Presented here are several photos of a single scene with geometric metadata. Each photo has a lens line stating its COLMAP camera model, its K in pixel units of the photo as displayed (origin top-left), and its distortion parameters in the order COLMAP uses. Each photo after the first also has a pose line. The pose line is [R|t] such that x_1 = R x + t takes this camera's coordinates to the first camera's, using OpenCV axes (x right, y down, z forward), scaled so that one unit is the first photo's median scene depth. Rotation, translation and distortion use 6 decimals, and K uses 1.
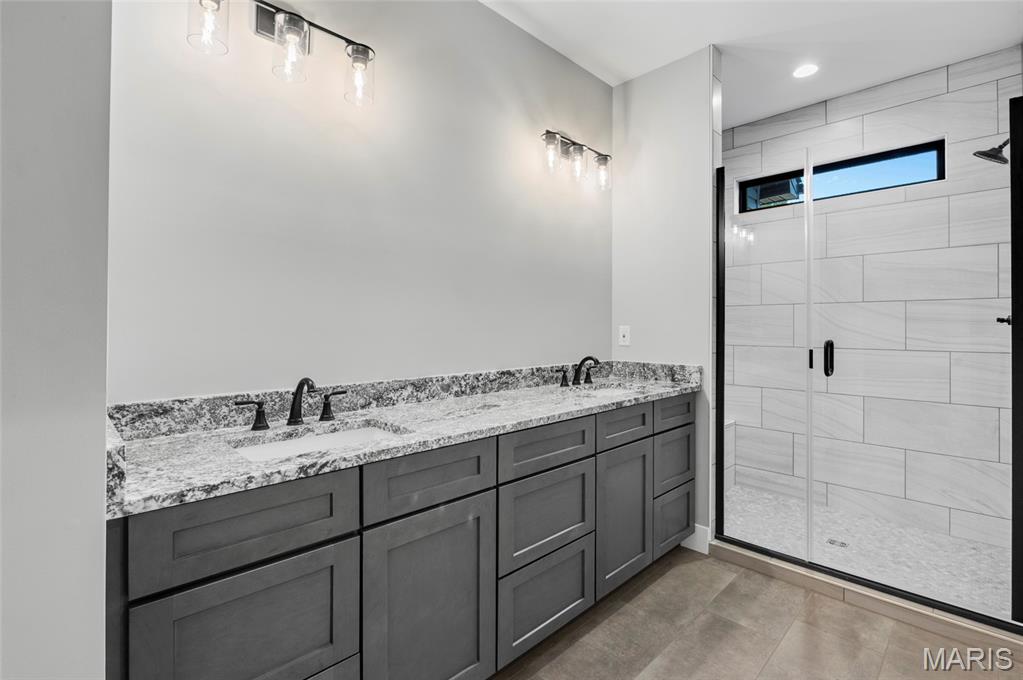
lens RADIAL K [[455.2, 0, 527.9], [0, 455.2, 324.9], [0, 0, 1]] dist [0.003290, -0.001311]
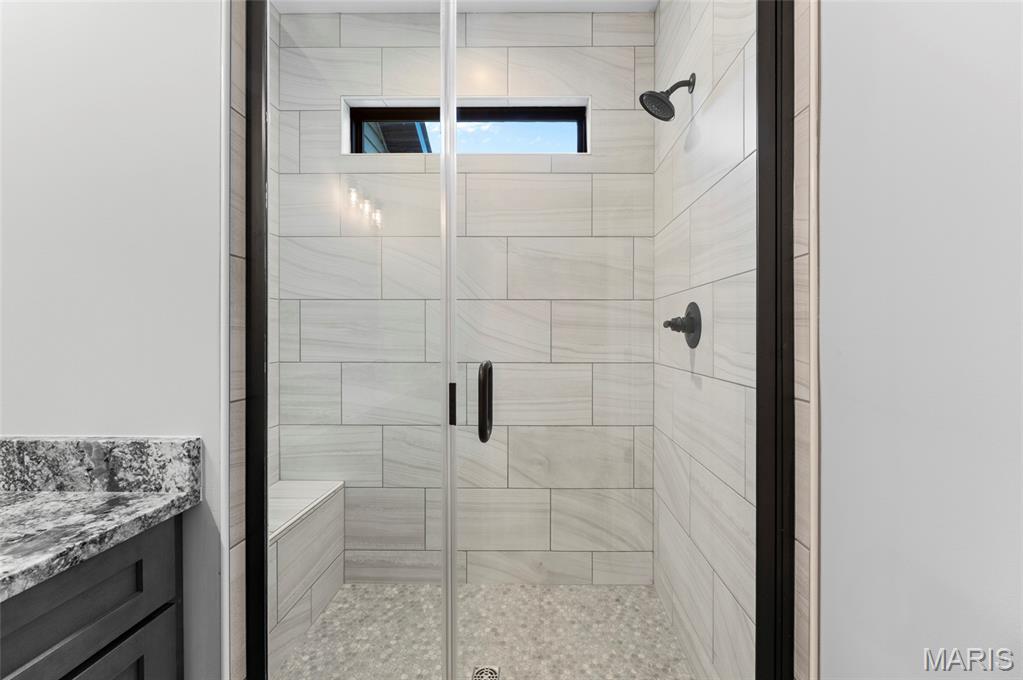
lens RADIAL K [[398.1, 0, 518.7], [0, 398.1, 337.9], [0, 0, 1]] dist [0.000309, -0.000079]
pose [[0.735786, -0.008458, 0.677161, 0.372646], [-0.002125, 0.999888, 0.014798, 0.002745], [-0.677211, -0.012328, 0.735686, 0.616654]]
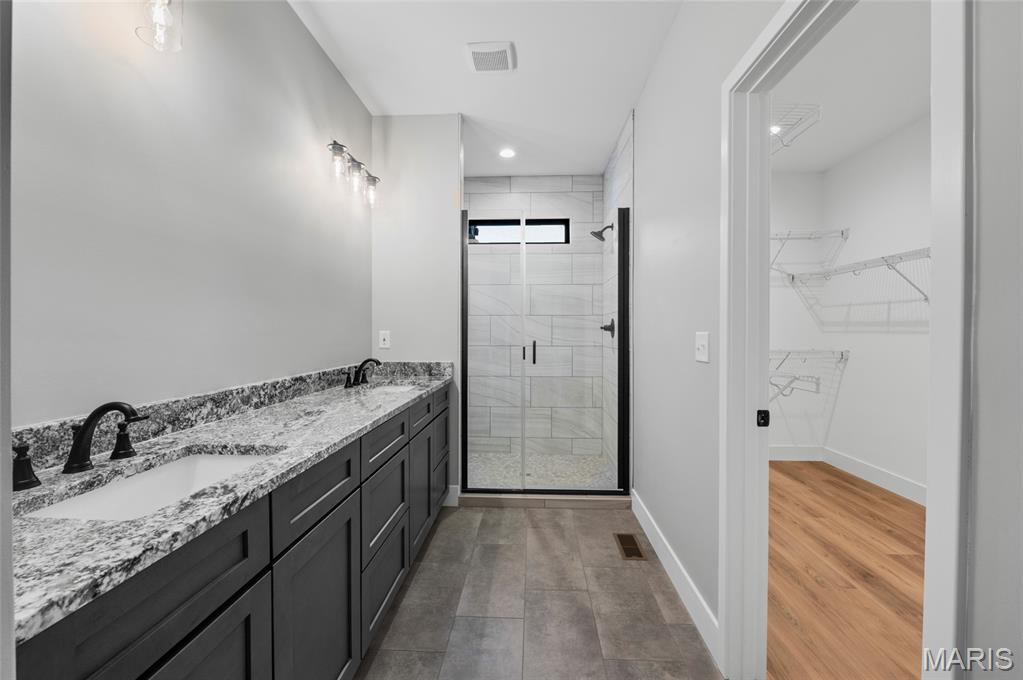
lens RADIAL K [[398.1, 0, 500.1], [0, 398.1, 336.0], [0, 0, 1]] dist [0.000309, -0.000079]
pose [[0.755547, -0.007934, 0.655047, -0.265931], [-0.002497, 0.999885, 0.014990, -0.000879], [-0.655090, -0.012961, 0.755440, 0.068122]]
